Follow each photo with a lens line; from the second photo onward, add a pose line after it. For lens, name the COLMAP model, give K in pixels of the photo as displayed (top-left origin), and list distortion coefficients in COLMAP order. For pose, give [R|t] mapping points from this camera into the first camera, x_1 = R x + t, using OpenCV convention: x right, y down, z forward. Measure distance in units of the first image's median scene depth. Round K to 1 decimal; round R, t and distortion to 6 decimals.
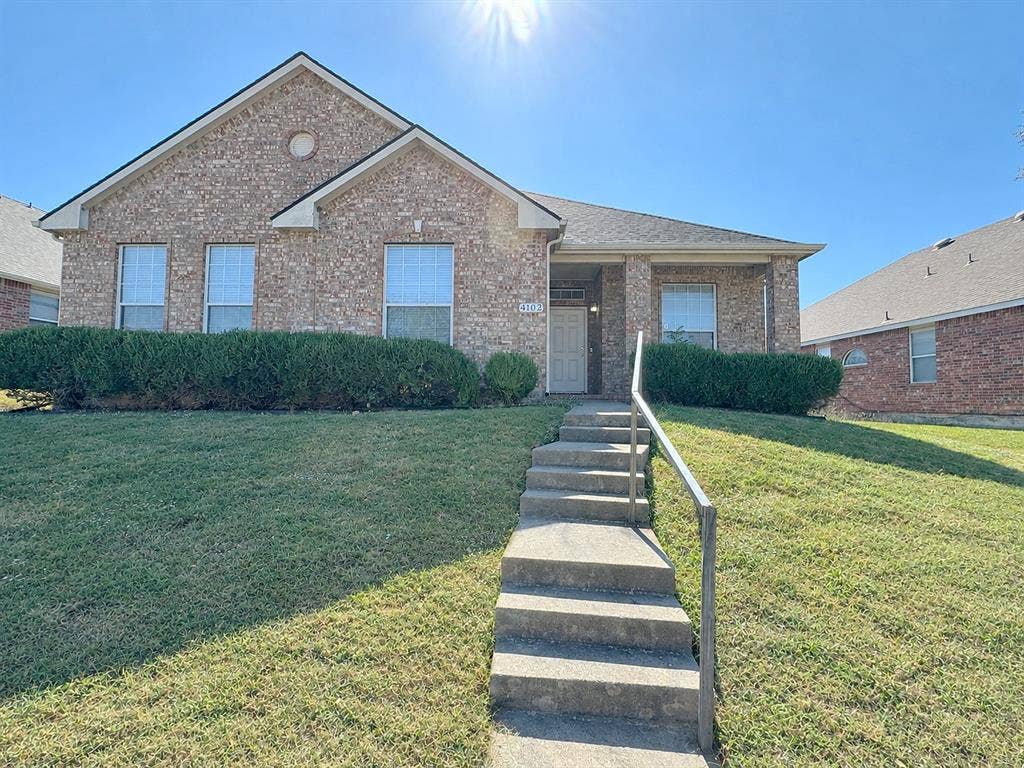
lens RADIAL K [[467.4, 0, 511.4], [0, 467.4, 384.1], [0, 0, 1]] dist [-0.017510, 0.000652]
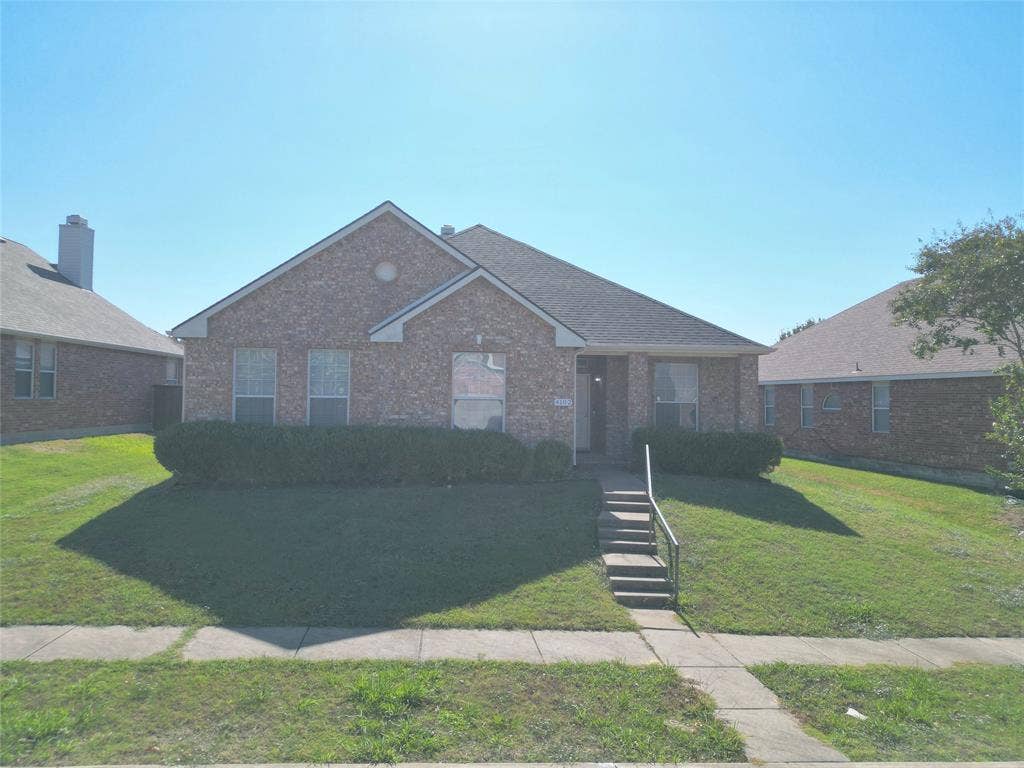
lens RADIAL K [[703.8, 0, 514.4], [0, 703.8, 382.6], [0, 0, 1]] dist [0.055050, -0.044951]
pose [[0.991263, 0.004962, 0.131803, -0.361851], [-0.007624, 0.999777, 0.019700, -0.255287], [-0.131676, -0.020533, 0.991080, -0.989503]]
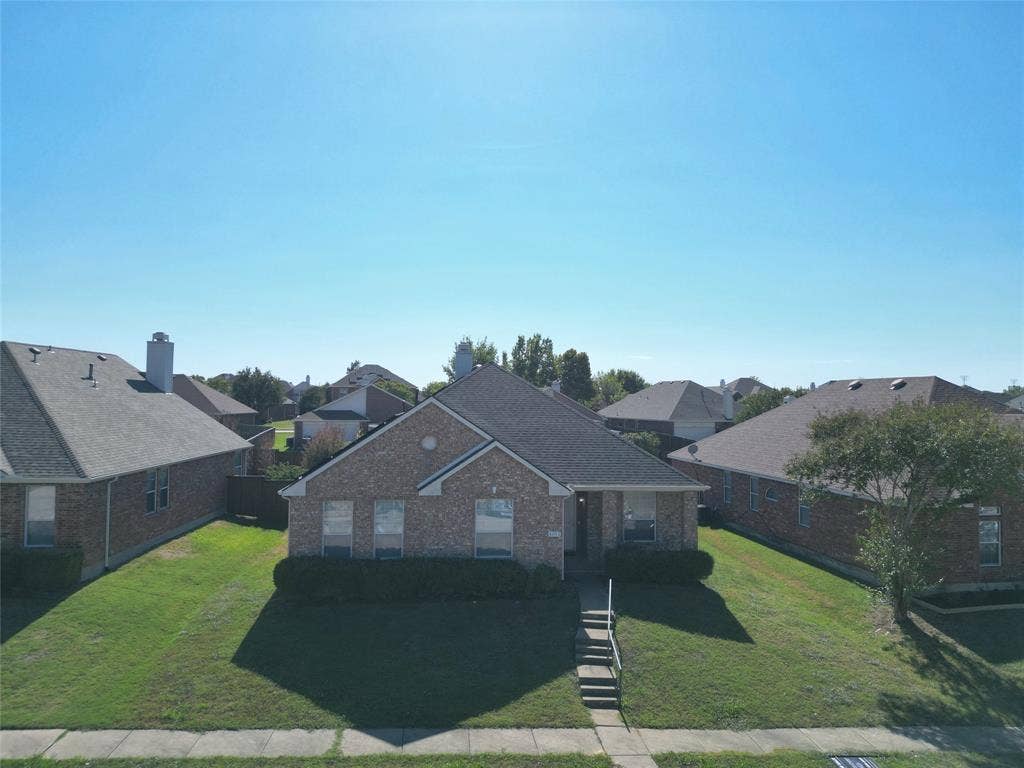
lens RADIAL K [[703.8, 0, 515.7], [0, 703.8, 379.0], [0, 0, 1]] dist [0.055050, -0.044951]
pose [[0.991088, 0.006379, 0.133053, -0.491300], [-0.008369, 0.999861, 0.014400, -0.819780], [-0.132943, -0.015385, 0.991004, -1.784860]]
